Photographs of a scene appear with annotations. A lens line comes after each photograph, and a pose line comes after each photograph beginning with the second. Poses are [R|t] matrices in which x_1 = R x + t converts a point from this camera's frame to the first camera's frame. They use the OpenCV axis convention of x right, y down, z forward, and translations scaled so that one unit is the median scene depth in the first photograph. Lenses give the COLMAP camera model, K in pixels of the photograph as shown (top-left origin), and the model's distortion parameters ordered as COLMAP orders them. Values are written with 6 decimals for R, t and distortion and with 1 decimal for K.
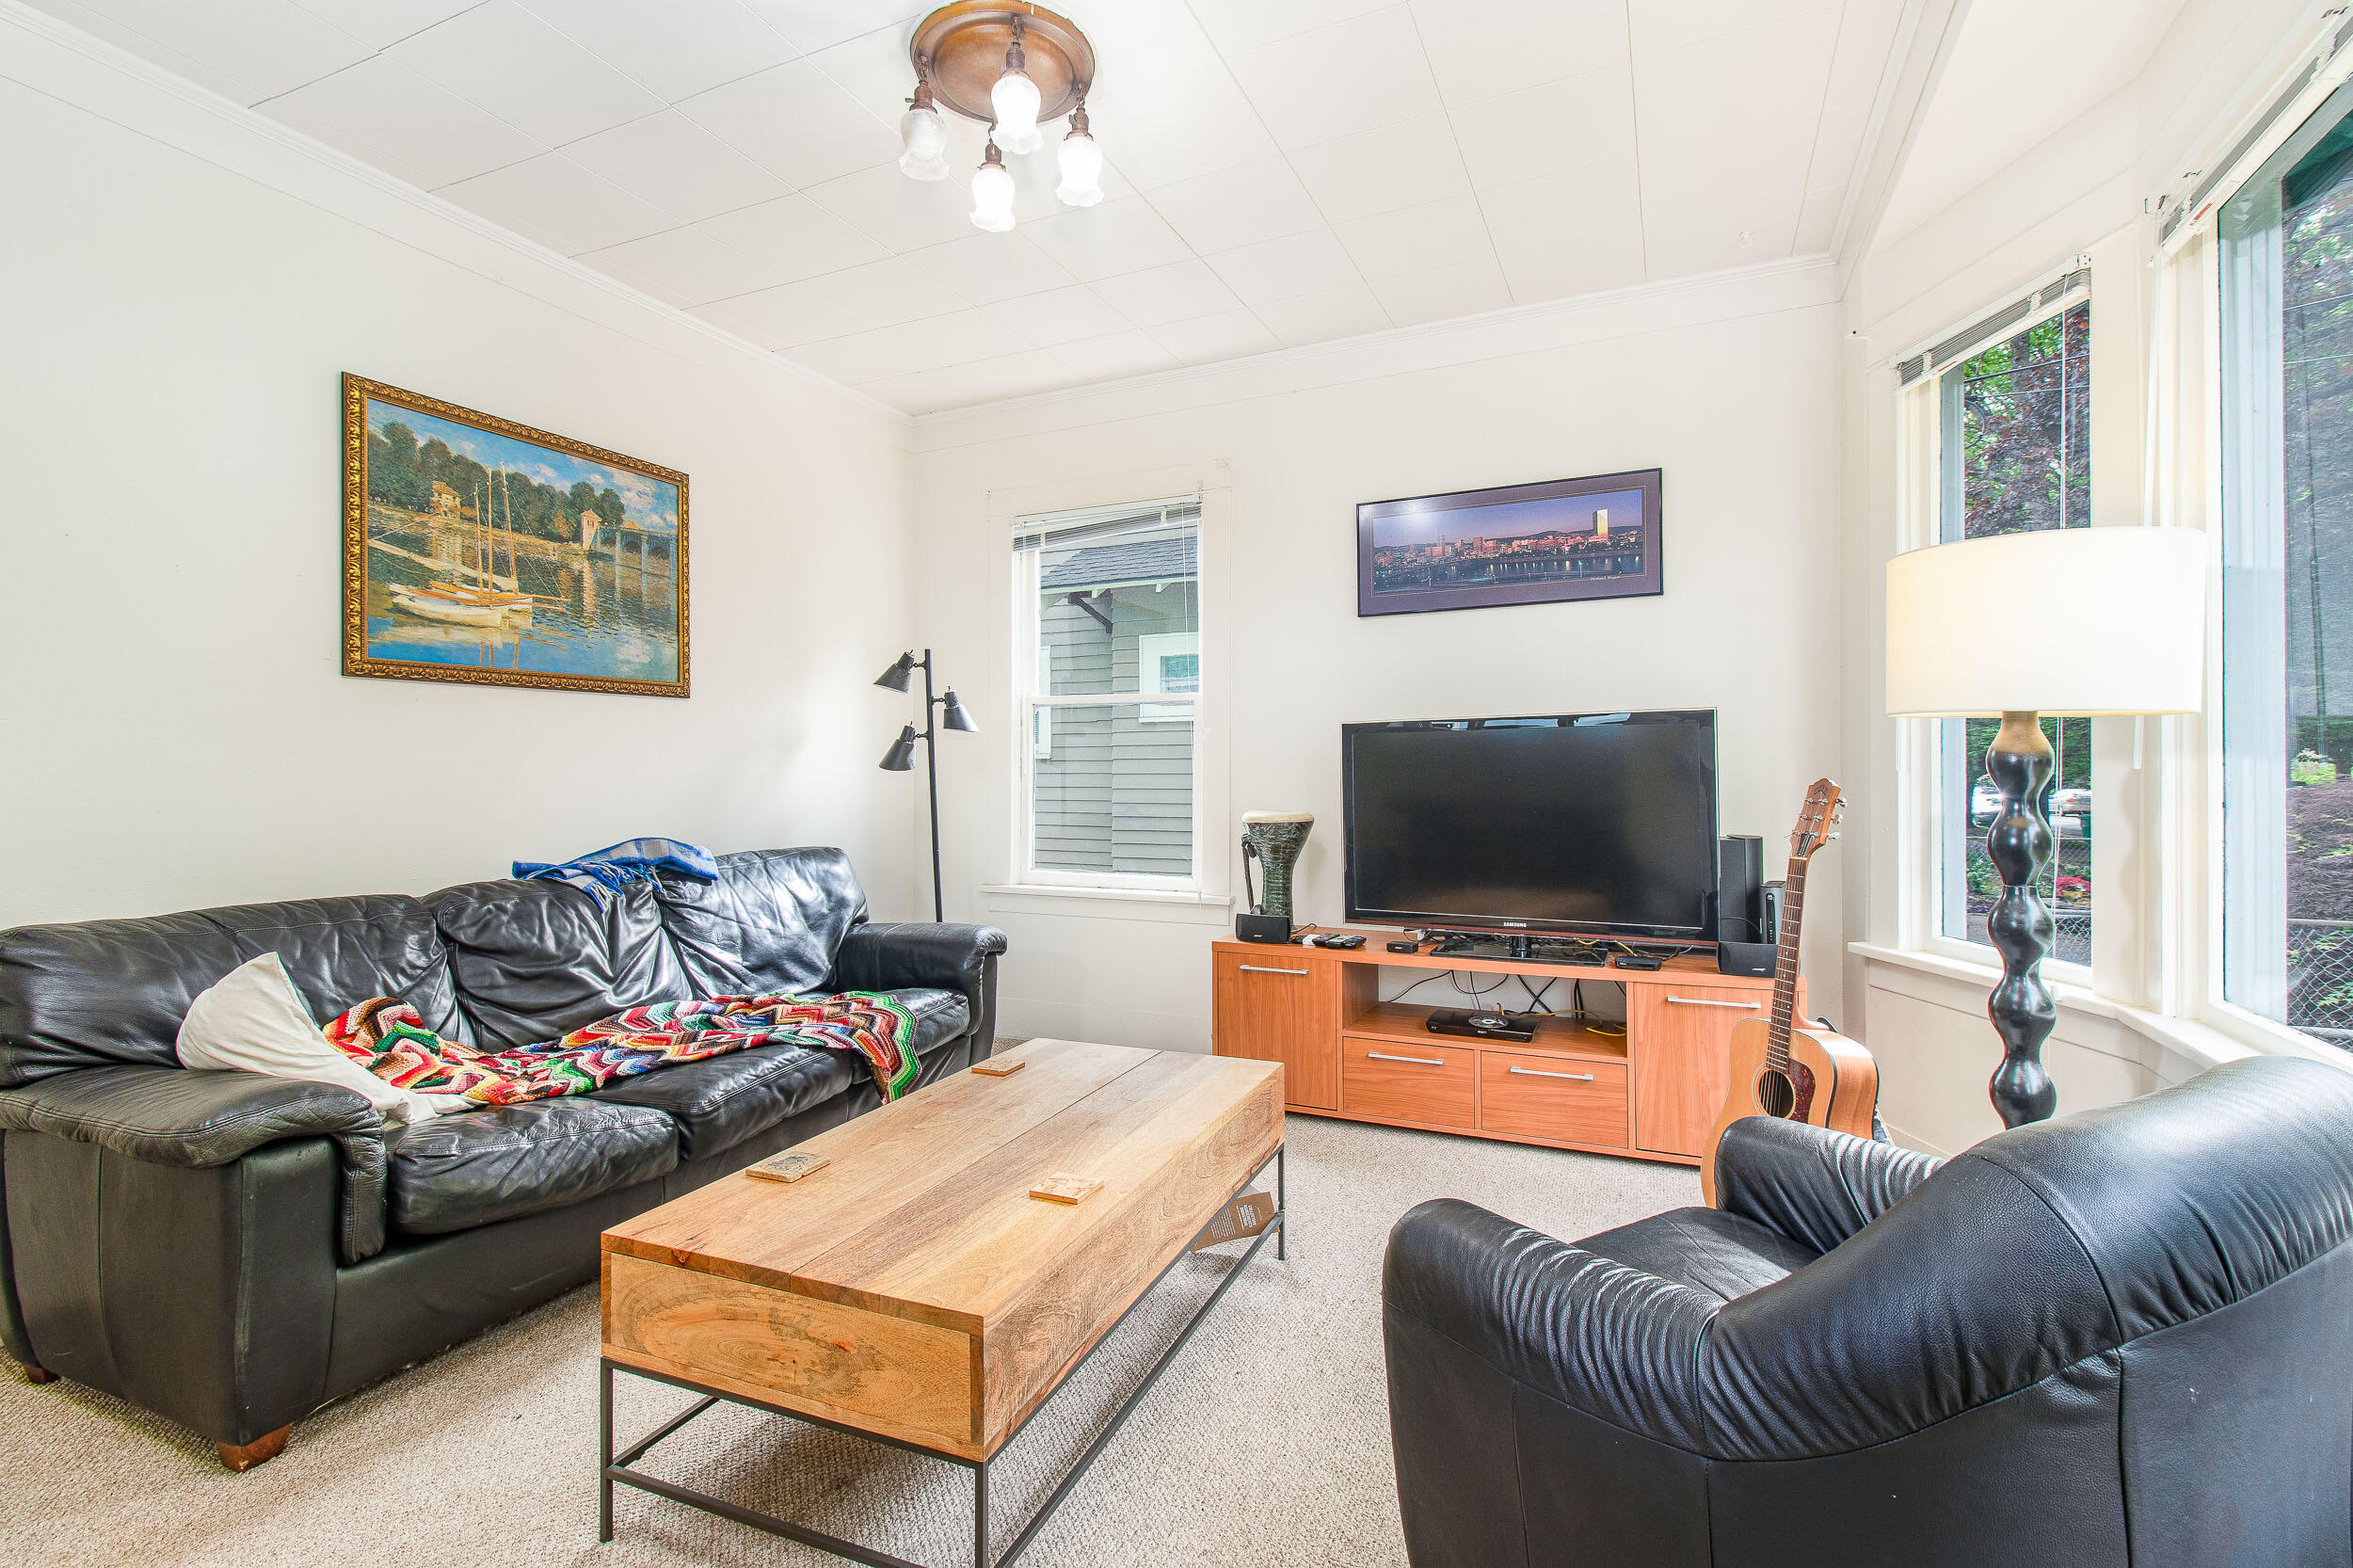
lens RADIAL K [[1087.8, 0, 1176.5], [0, 1087.8, 784.0], [0, 0, 1]] dist [0.018566, -0.014289]
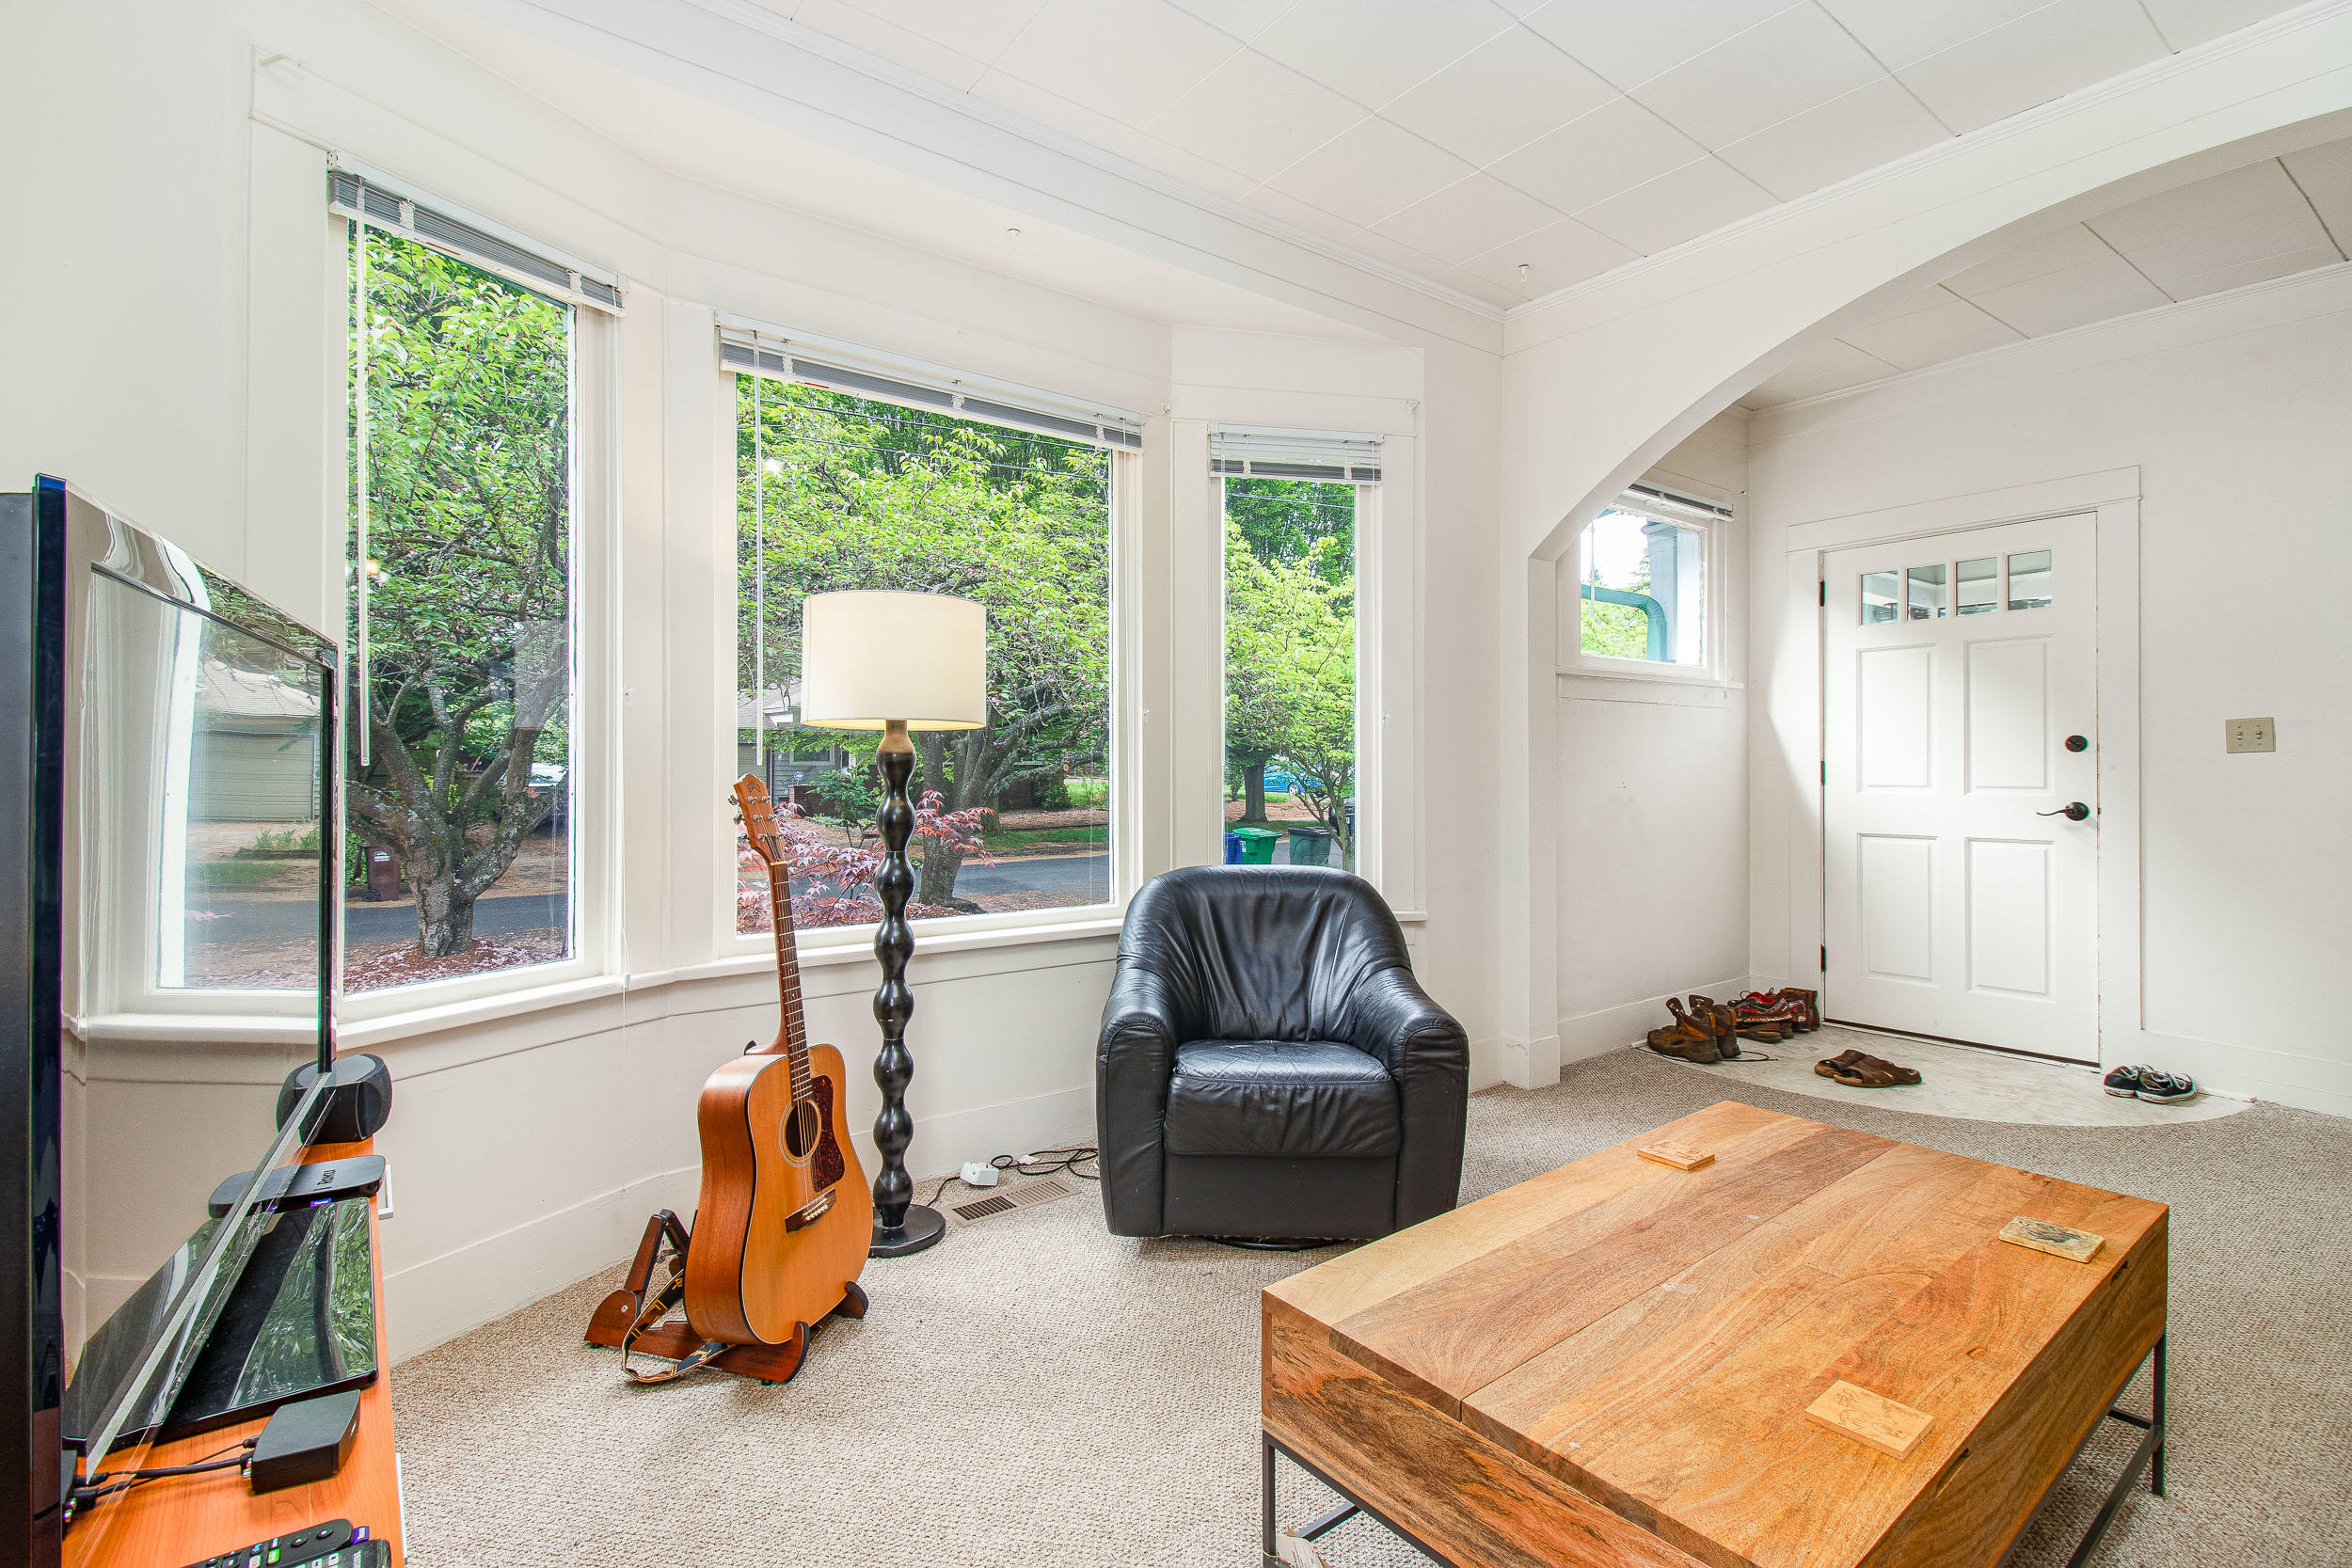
lens RADIAL K [[1098.9, 0, 1164.2], [0, 1098.9, 787.7], [0, 0, 1]] dist [0.018277, -0.013784]
pose [[-0.870032, -0.001717, 0.492993, -0.108354], [-0.007023, 0.999936, -0.008911, 0.015309], [-0.492946, -0.011215, -0.869988, 1.209353]]
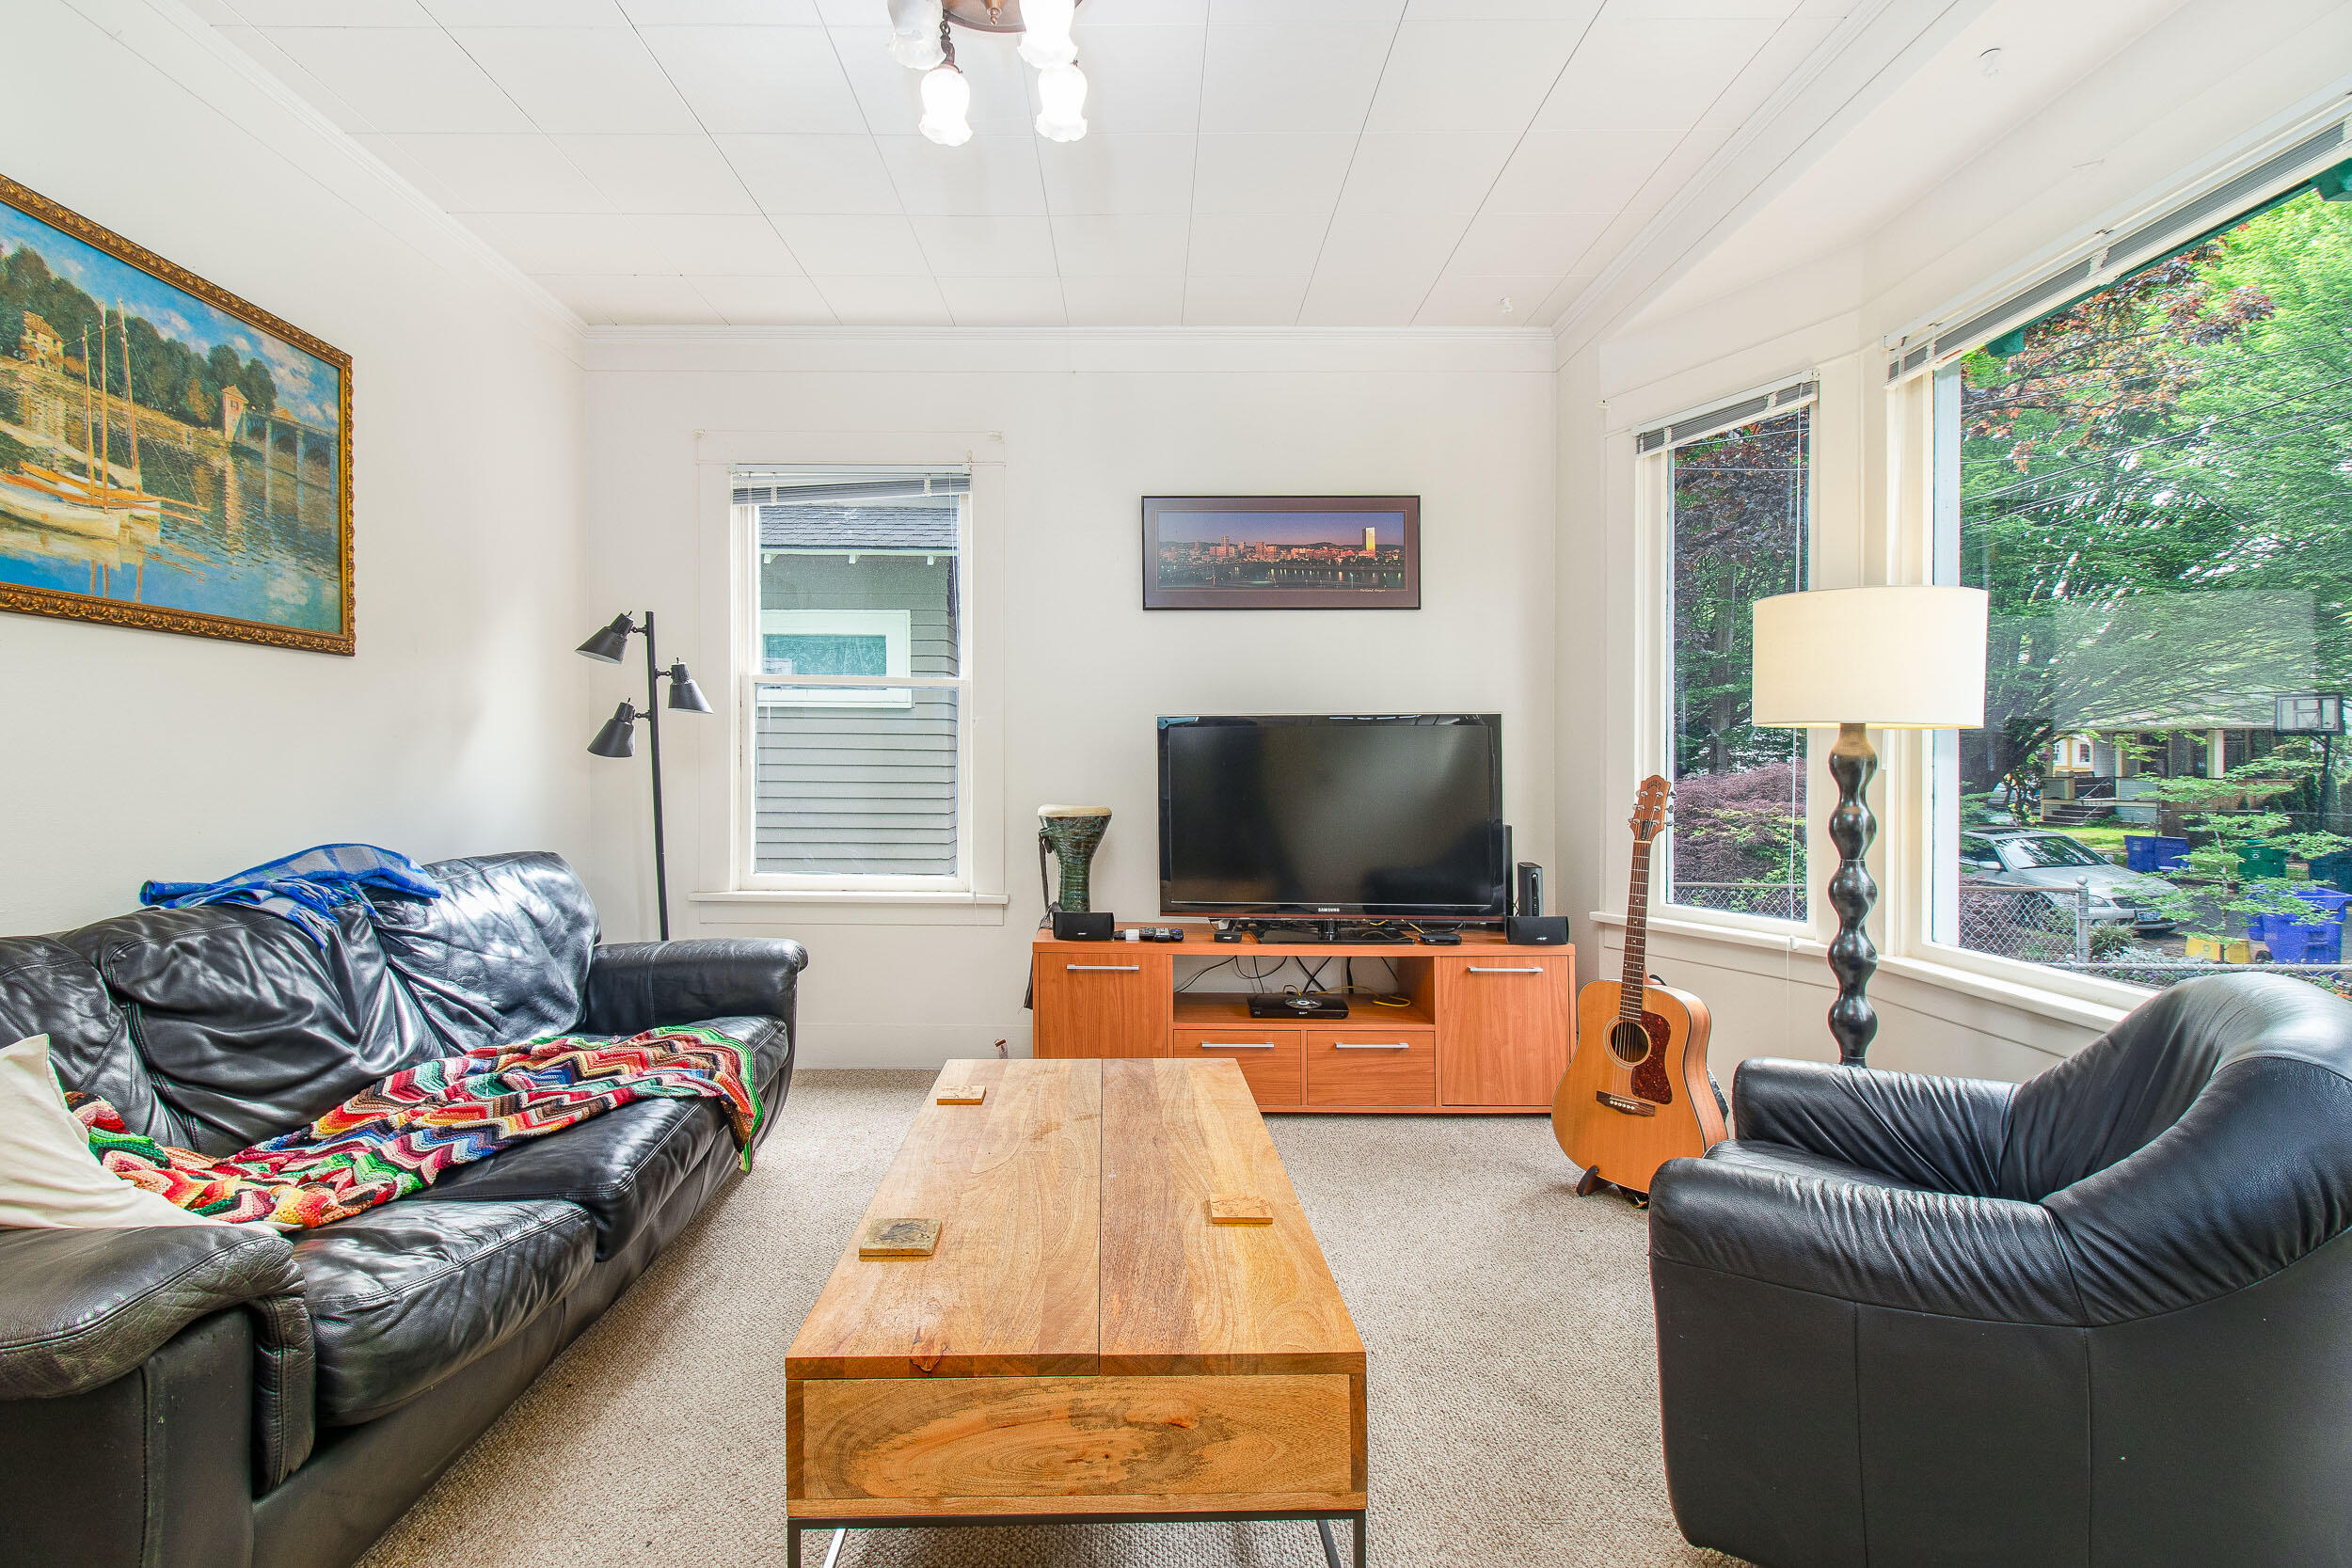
lens RADIAL K [[1098.9, 0, 1164.2], [0, 1098.9, 787.7], [0, 0, 1]] dist [0.018277, -0.013784]
pose [[0.909675, 0.002374, 0.415314, -0.301153], [-0.006338, 0.999947, 0.008166, 0.001810], [-0.415272, -0.010061, 0.909642, 0.095043]]
